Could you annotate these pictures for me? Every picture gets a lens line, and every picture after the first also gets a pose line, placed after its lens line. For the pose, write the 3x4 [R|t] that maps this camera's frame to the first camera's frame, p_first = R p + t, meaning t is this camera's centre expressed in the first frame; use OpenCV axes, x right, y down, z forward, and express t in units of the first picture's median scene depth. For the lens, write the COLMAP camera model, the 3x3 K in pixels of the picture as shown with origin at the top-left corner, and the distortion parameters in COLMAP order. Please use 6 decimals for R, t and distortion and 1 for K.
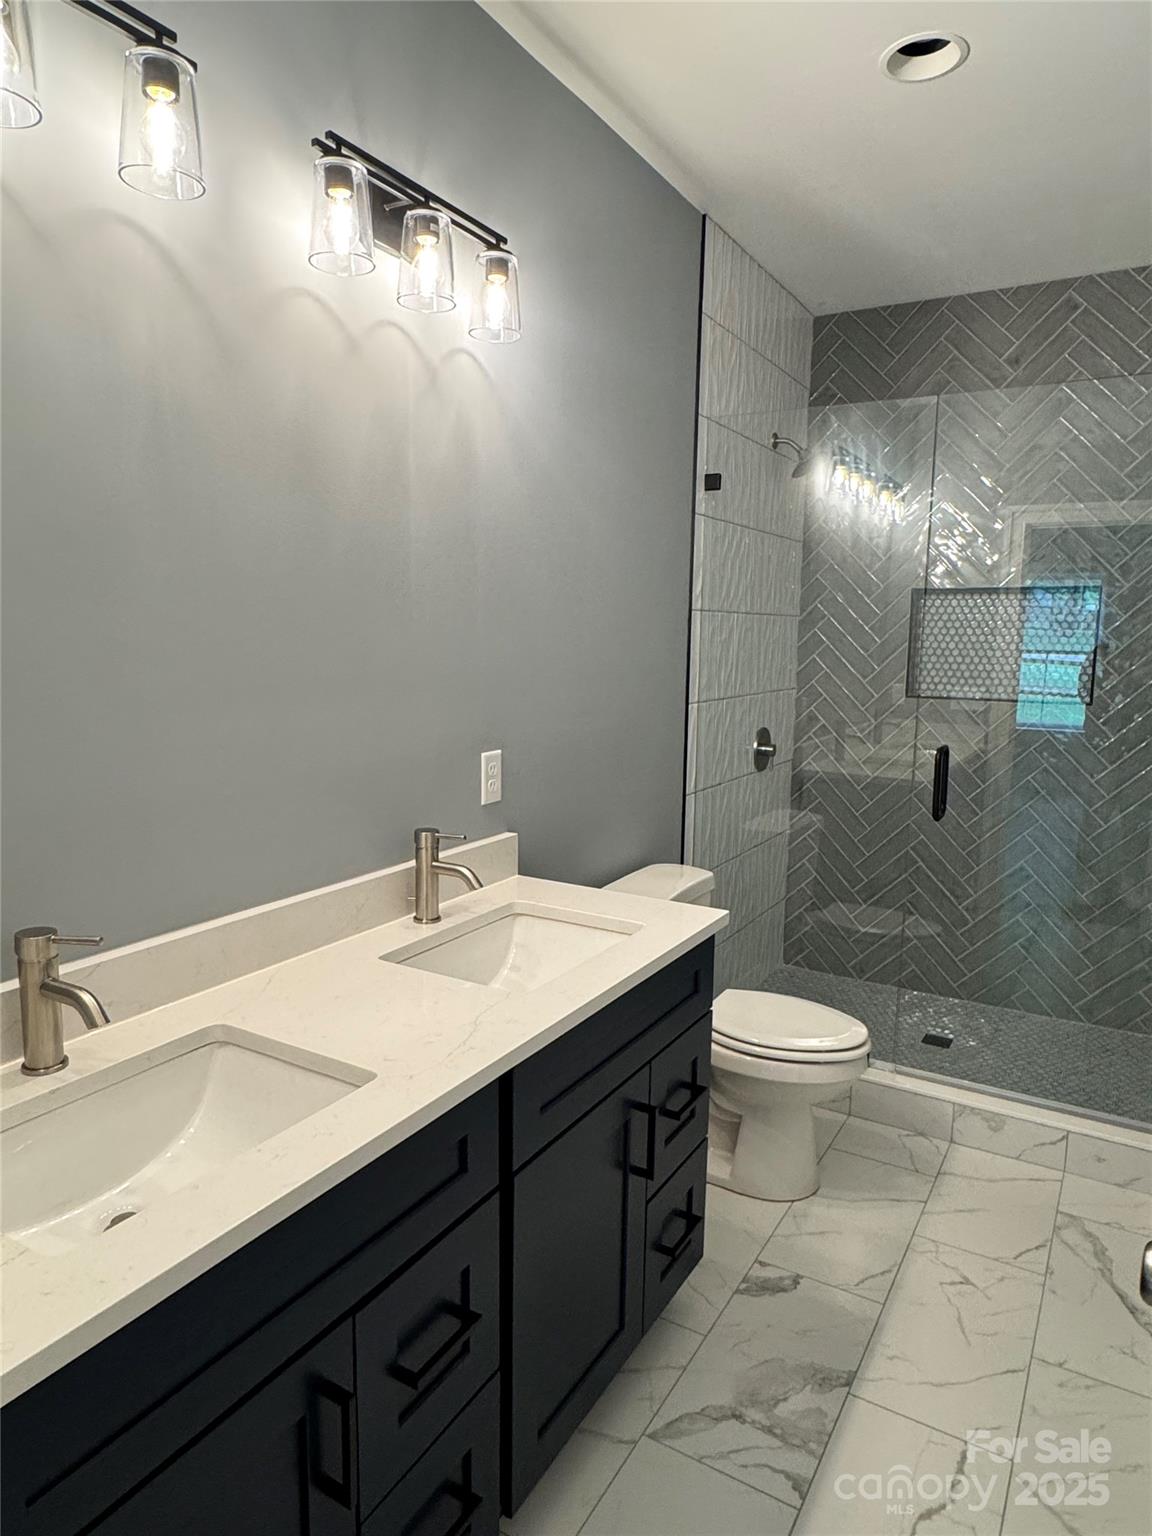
lens RADIAL K [[974.7, 0, 580.8], [0, 974.7, 765.5], [0, 0, 1]] dist [-0.004352, 0.001491]
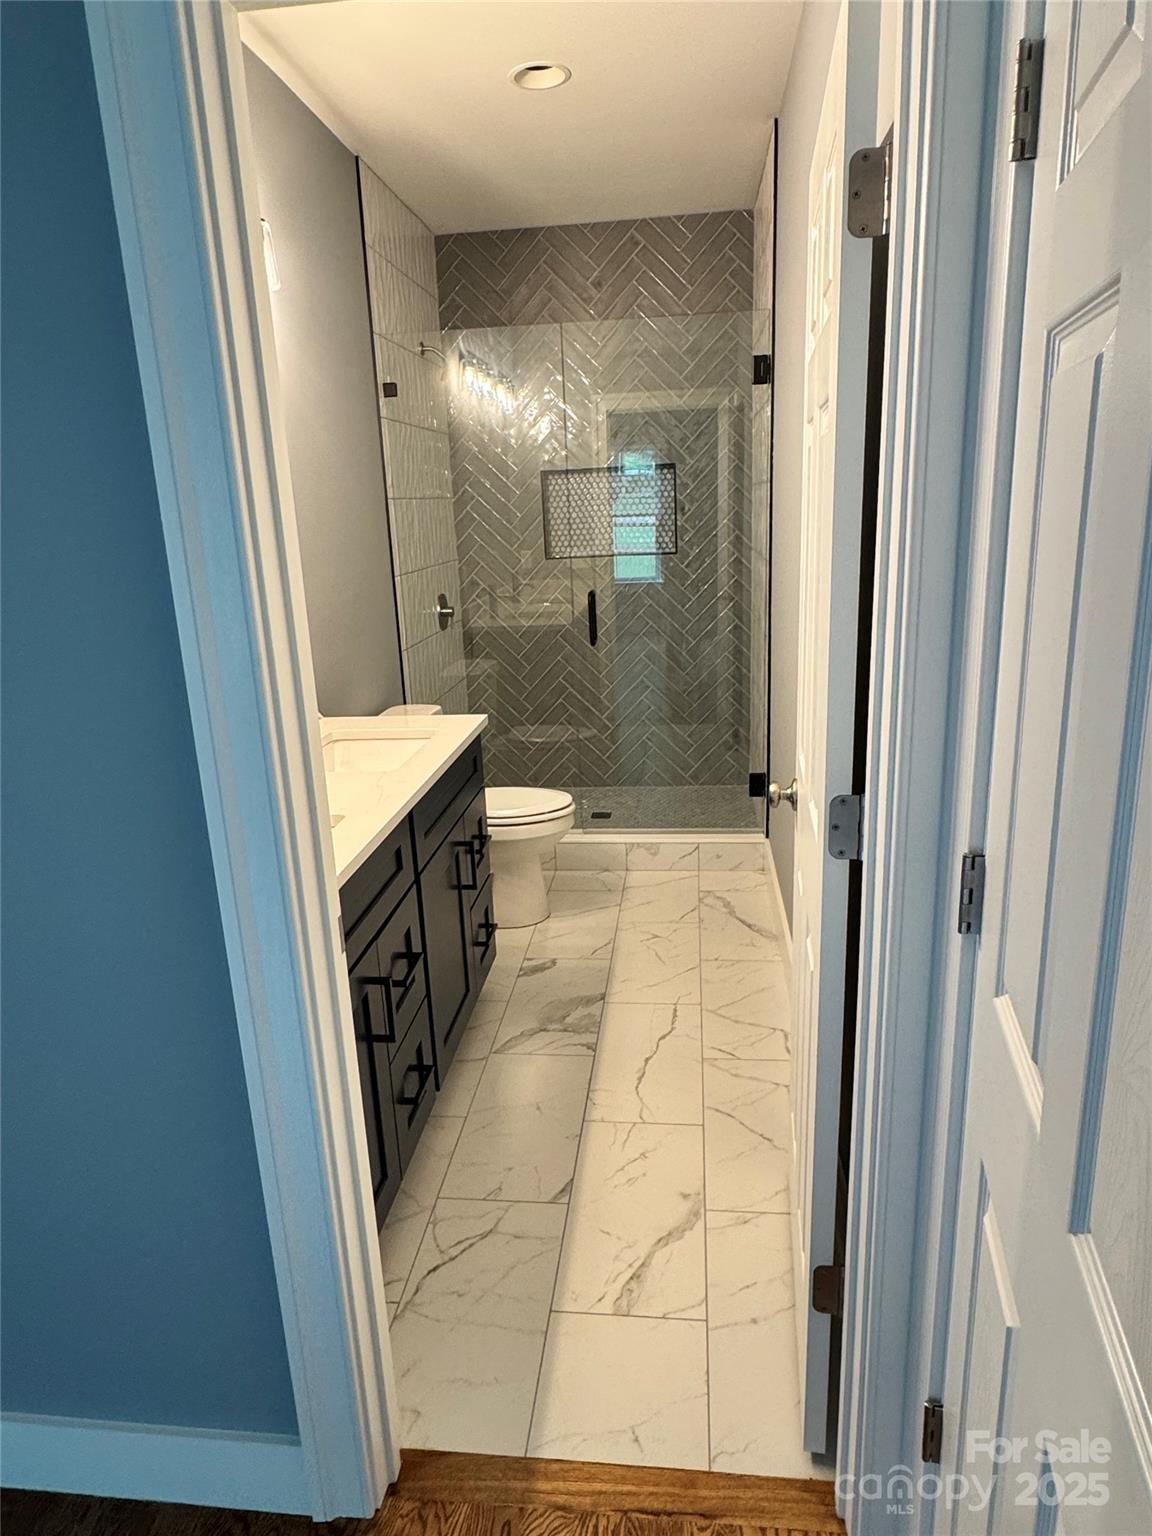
lens RADIAL K [[974.7, 0, 582.0], [0, 974.7, 776.5], [0, 0, 1]] dist [-0.004352, 0.001491]
pose [[0.909739, -0.163859, 0.381477, -0.166133], [0.112973, 0.981852, 0.152329, 0.021316], [-0.399514, -0.095483, 0.911741, -0.217840]]
